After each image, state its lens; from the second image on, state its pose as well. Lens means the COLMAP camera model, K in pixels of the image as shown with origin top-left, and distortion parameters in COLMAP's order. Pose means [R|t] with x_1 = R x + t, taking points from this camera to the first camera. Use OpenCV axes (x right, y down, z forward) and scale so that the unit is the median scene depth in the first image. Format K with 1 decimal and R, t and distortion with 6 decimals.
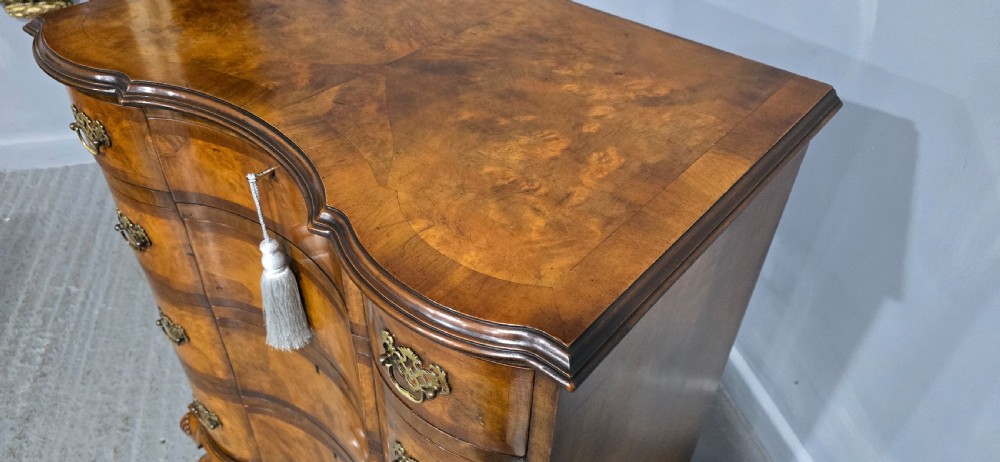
lens RADIAL K [[681.5, 0, 494.1], [0, 681.5, 229.9], [0, 0, 1]] dist [0.058620, -0.065167]
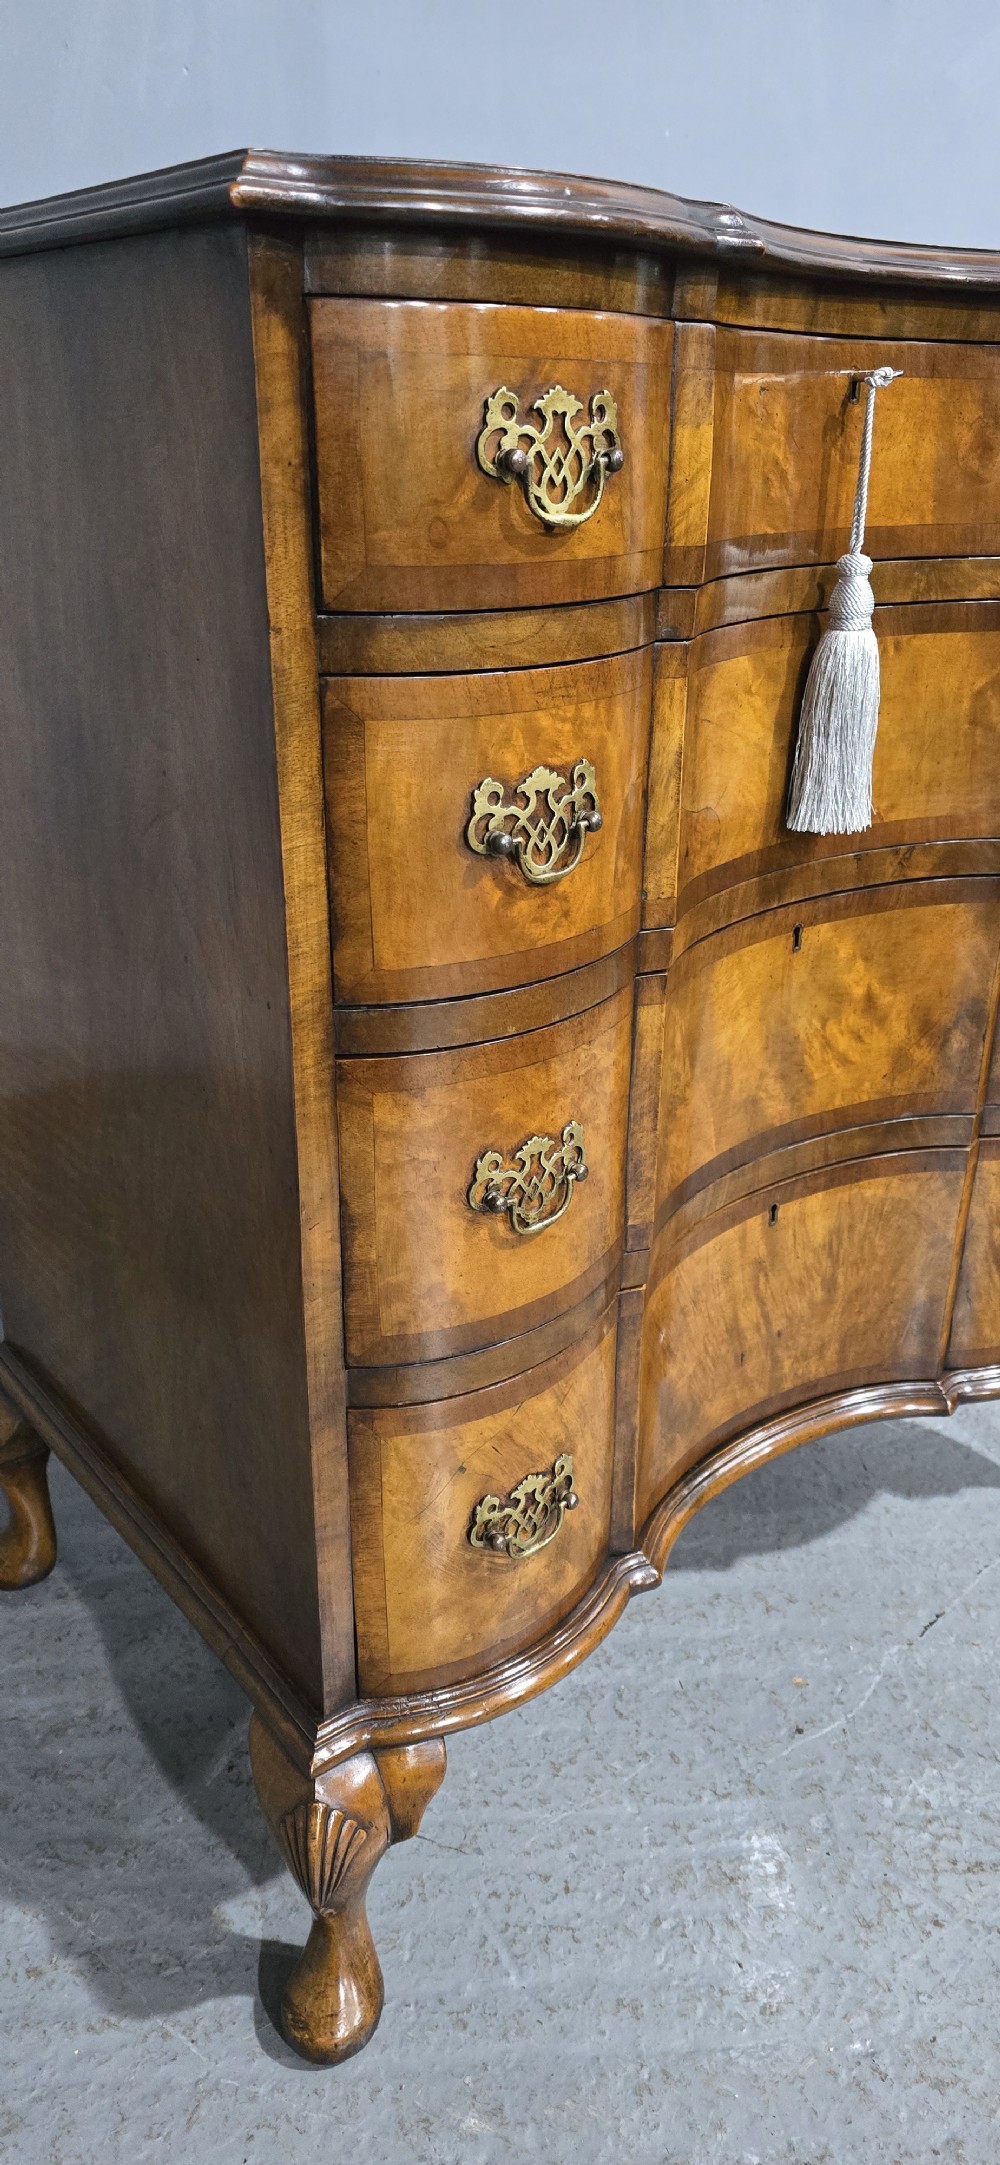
lens RADIAL K [[1475.4, 0, 507.0], [0, 1475.4, 1072.6], [0, 0, 1]] dist [0.058620, -0.065167]
pose [[0.204734, -0.419263, 0.884478, -1.552306], [0.616850, 0.756866, 0.215987, -0.091962], [-0.759987, 0.501370, 0.413579, 0.959967]]
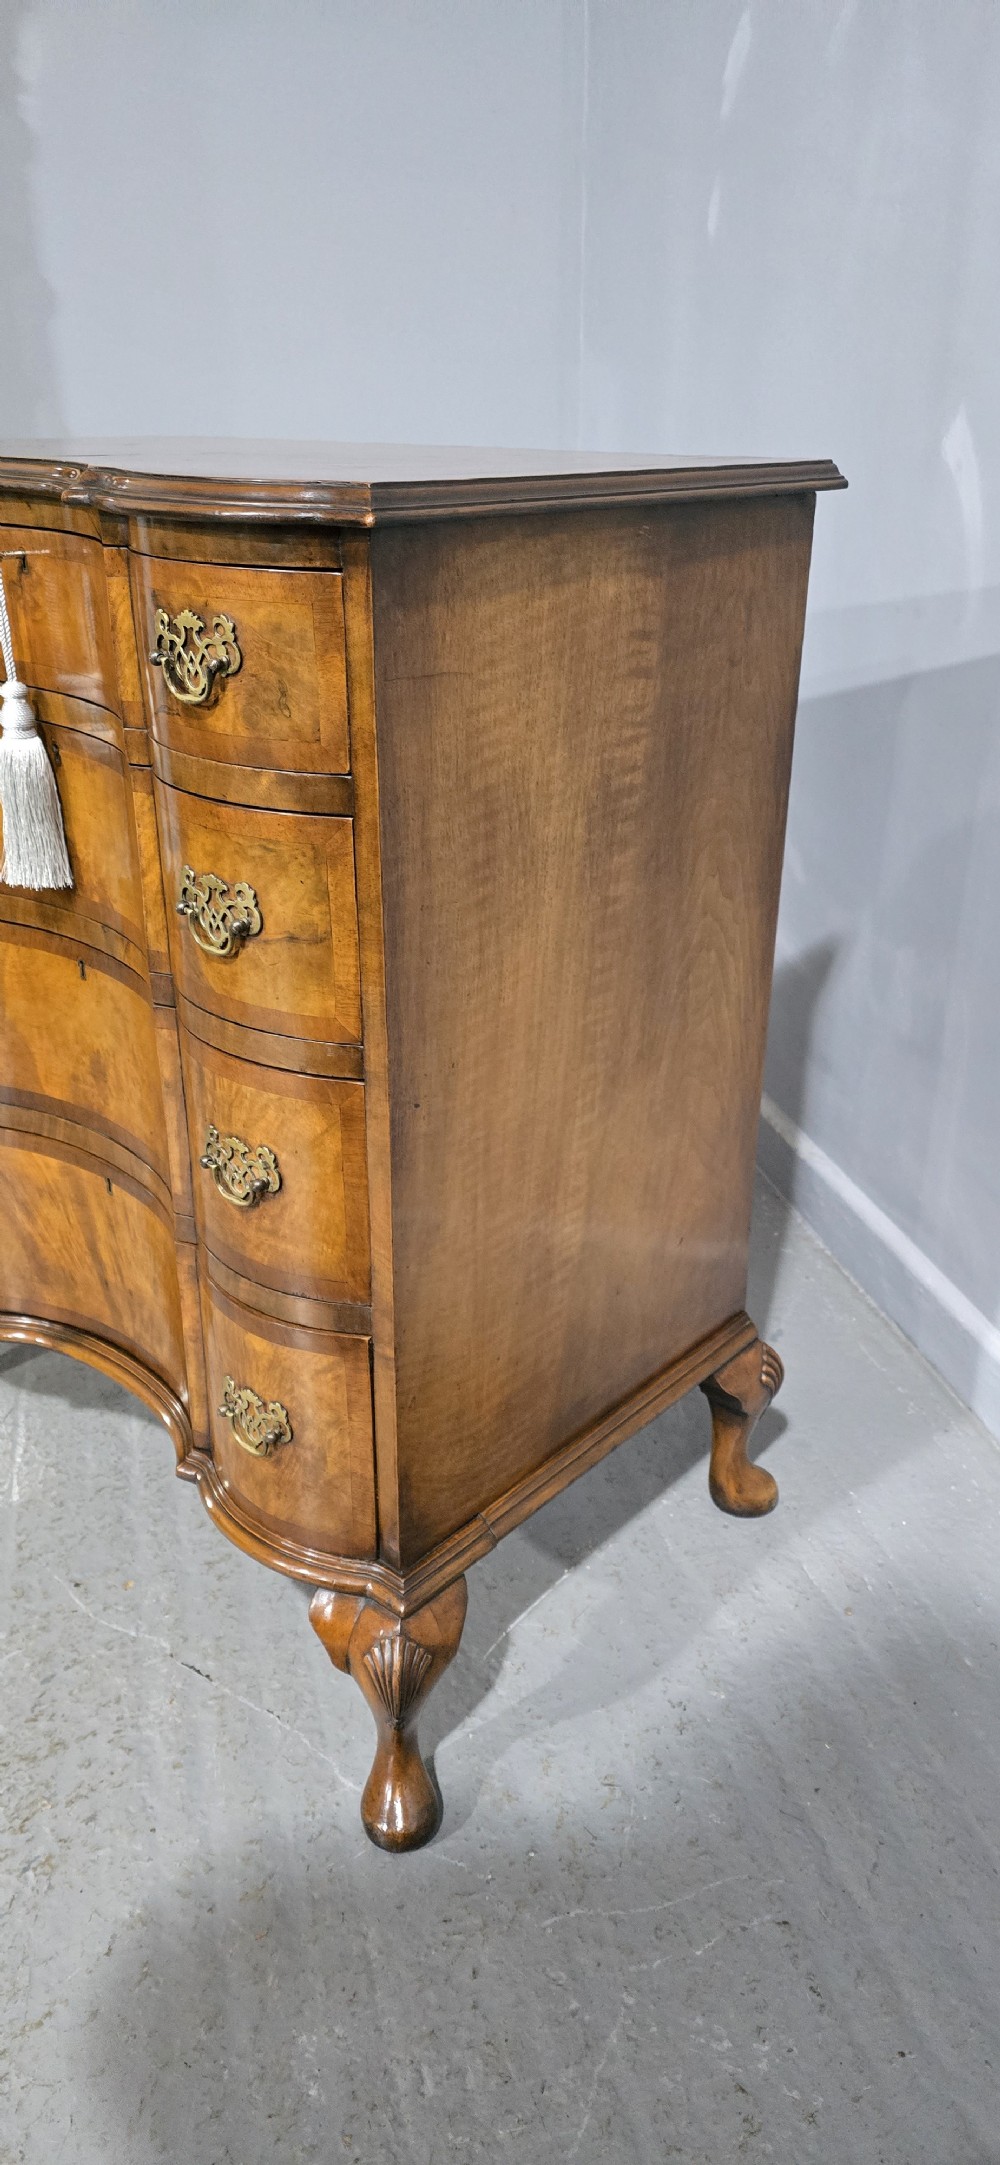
lens RADIAL K [[1475.4, 0, 513.1], [0, 1475.4, 1086.0], [0, 0, 1]] dist [0.058620, -0.065167]
pose [[0.999778, -0.018983, -0.009109, 0.172730], [0.016130, 0.968586, -0.248154, 0.794692], [0.013534, 0.247952, 0.968678, -0.320584]]
